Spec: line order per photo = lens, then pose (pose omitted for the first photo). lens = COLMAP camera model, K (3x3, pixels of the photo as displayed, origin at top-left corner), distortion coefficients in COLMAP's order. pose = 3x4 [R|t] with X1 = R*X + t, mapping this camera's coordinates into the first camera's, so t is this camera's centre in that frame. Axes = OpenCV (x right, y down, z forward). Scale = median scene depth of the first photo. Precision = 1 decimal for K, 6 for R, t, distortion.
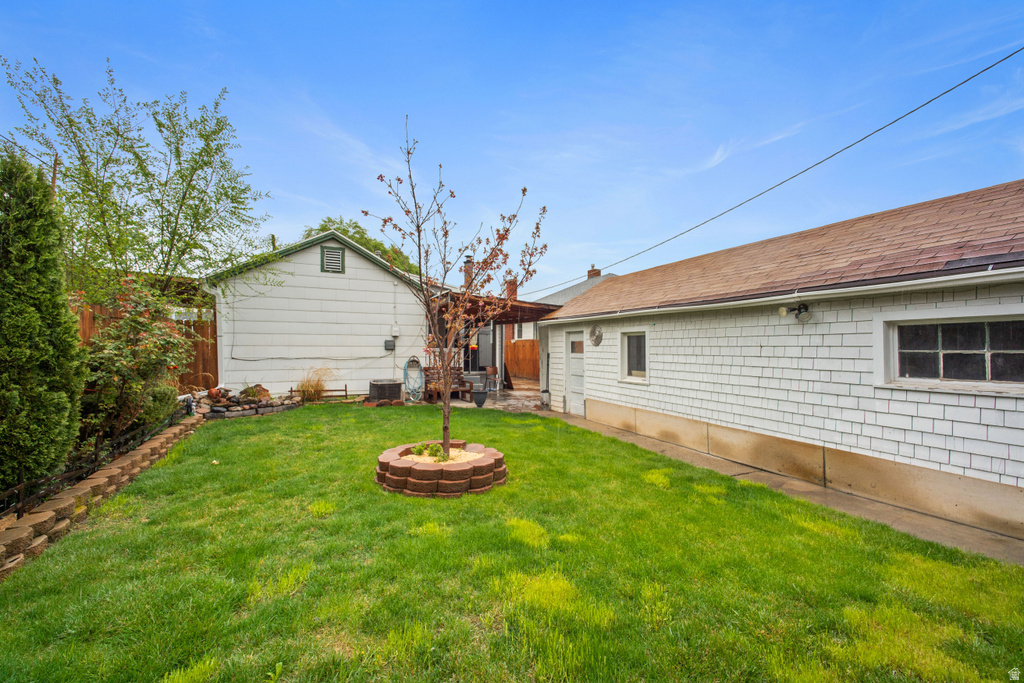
lens RADIAL K [[427.8, 0, 500.5], [0, 427.8, 342.5], [0, 0, 1]] dist [0.001566, -0.000613]
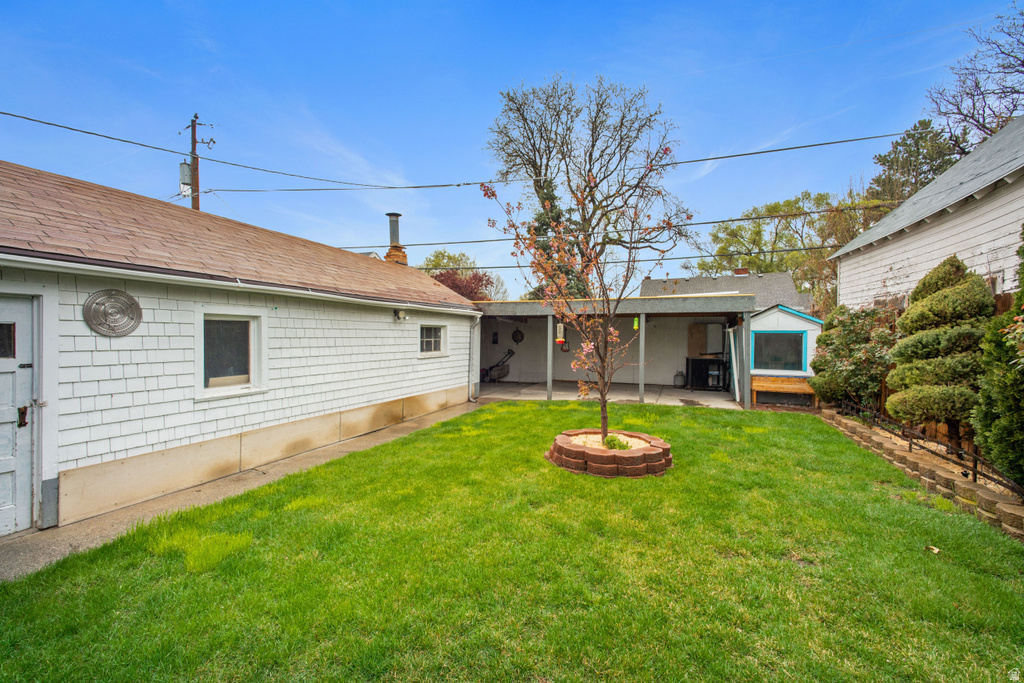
lens RADIAL K [[427.8, 0, 500.5], [0, 427.8, 342.5], [0, 0, 1]] dist [0.001566, -0.000613]
pose [[-0.709304, -0.022791, 0.704534, -0.485513], [-0.020066, 0.999725, 0.012139, 0.000728], [-0.704617, -0.005527, -0.709567, 1.381920]]
